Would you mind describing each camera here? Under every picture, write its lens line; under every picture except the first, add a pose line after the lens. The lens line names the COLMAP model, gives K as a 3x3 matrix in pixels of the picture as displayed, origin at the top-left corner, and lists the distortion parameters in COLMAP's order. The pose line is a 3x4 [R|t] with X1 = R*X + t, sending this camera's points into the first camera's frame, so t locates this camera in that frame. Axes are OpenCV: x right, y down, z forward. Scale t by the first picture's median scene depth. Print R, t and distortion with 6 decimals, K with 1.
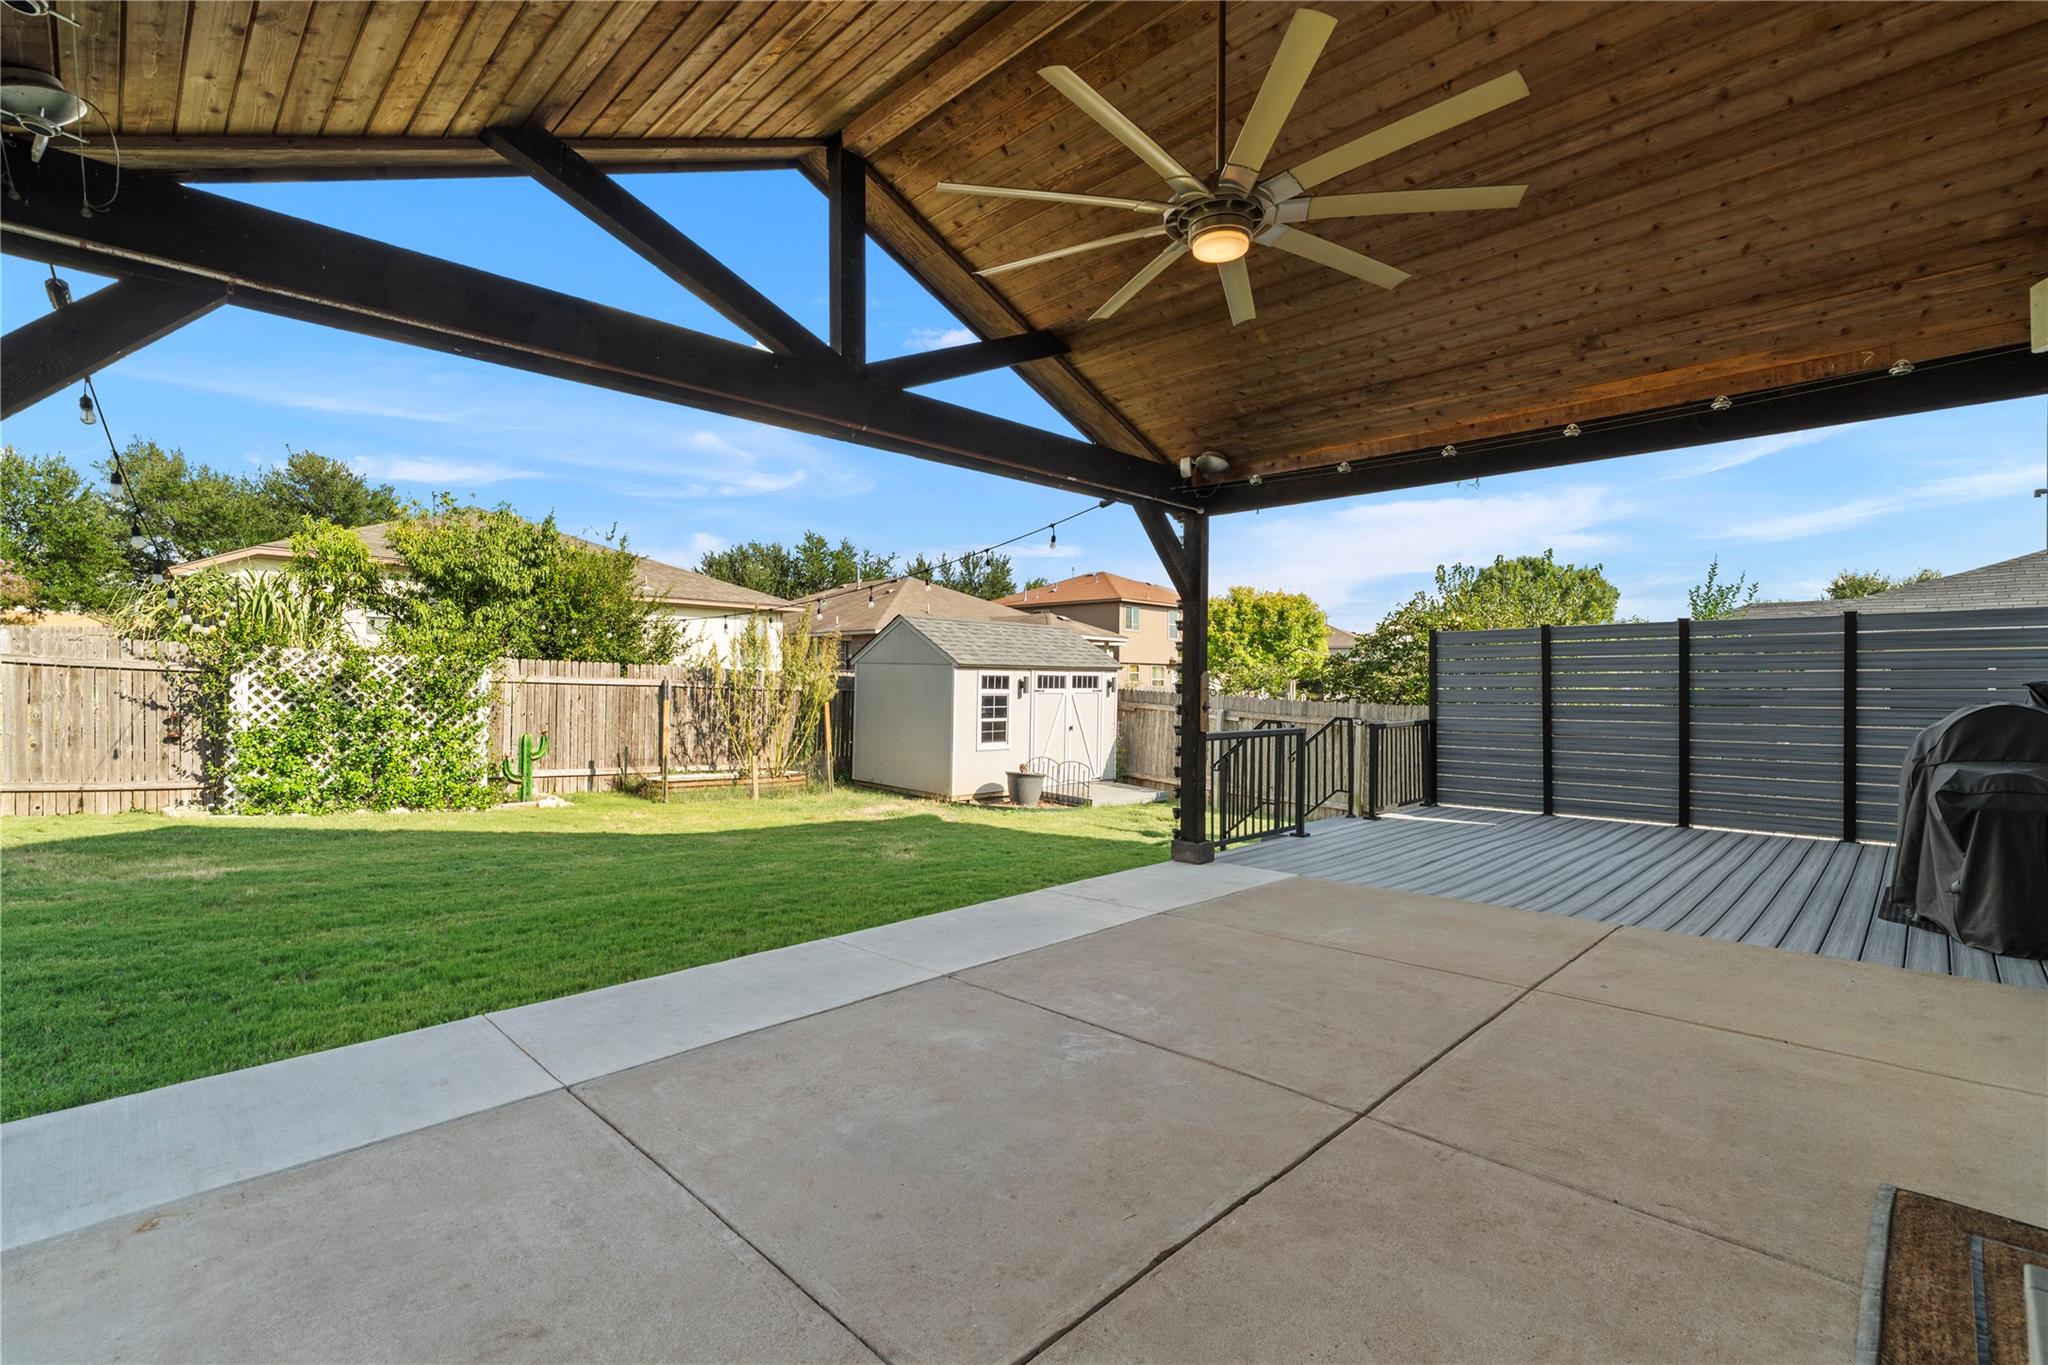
lens RADIAL K [[932.4, 0, 1027.5], [0, 932.4, 679.2], [0, 0, 1]] dist [-0.010010, 0.002807]
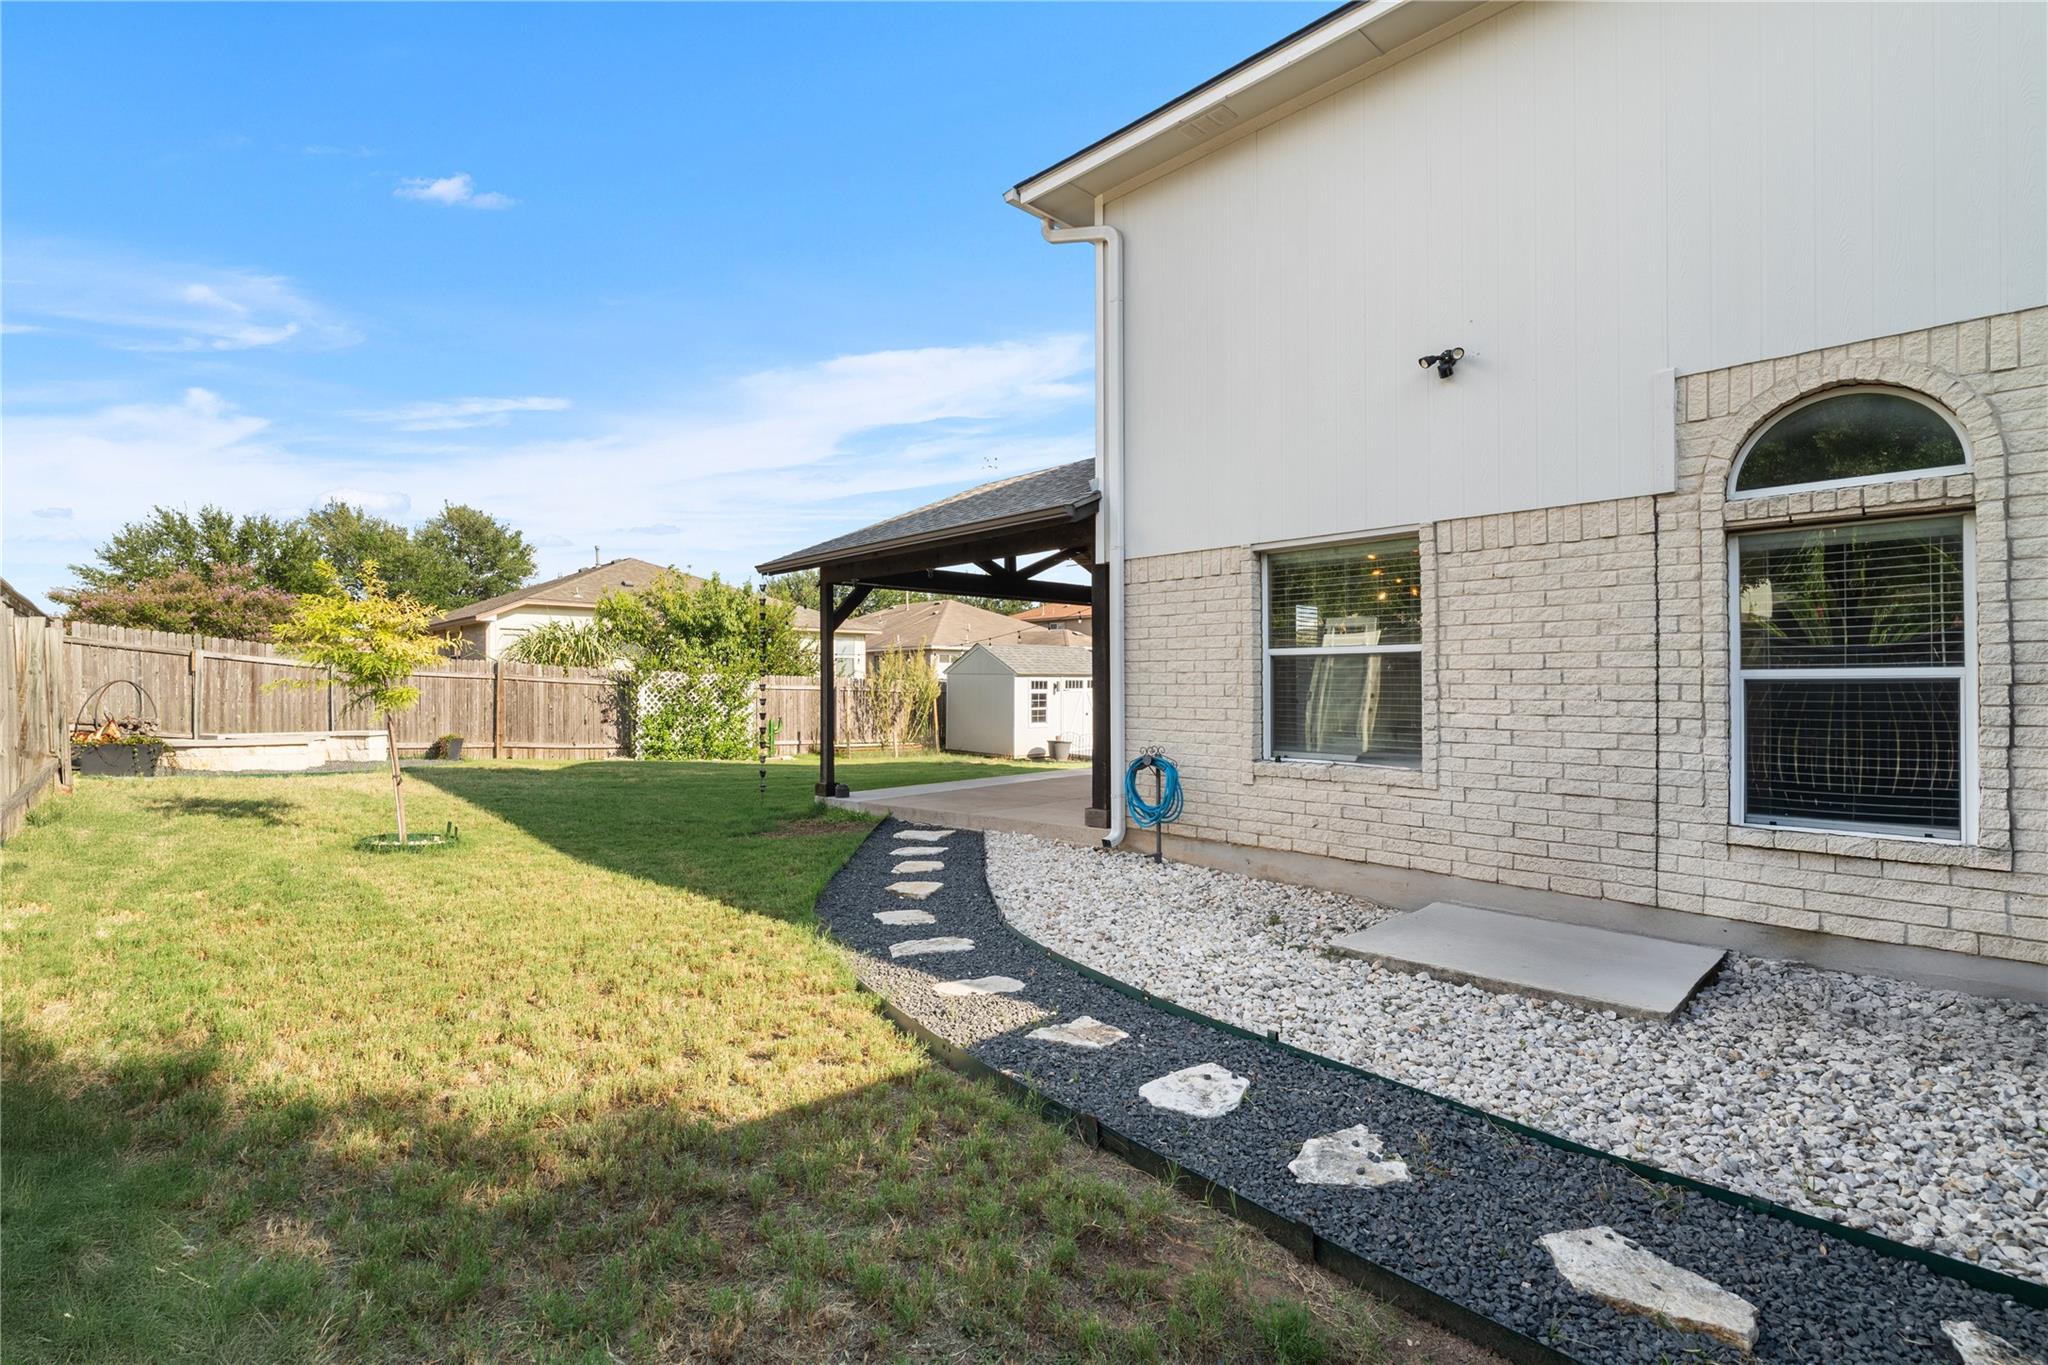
lens RADIAL K [[932.4, 0, 1018.6], [0, 932.4, 678.4], [0, 0, 1]] dist [-0.010010, 0.002807]
pose [[0.999675, -0.013452, -0.021638, -0.035168], [0.013336, 0.999896, -0.005479, 0.000332], [0.021710, 0.005189, 0.999751, -0.595912]]
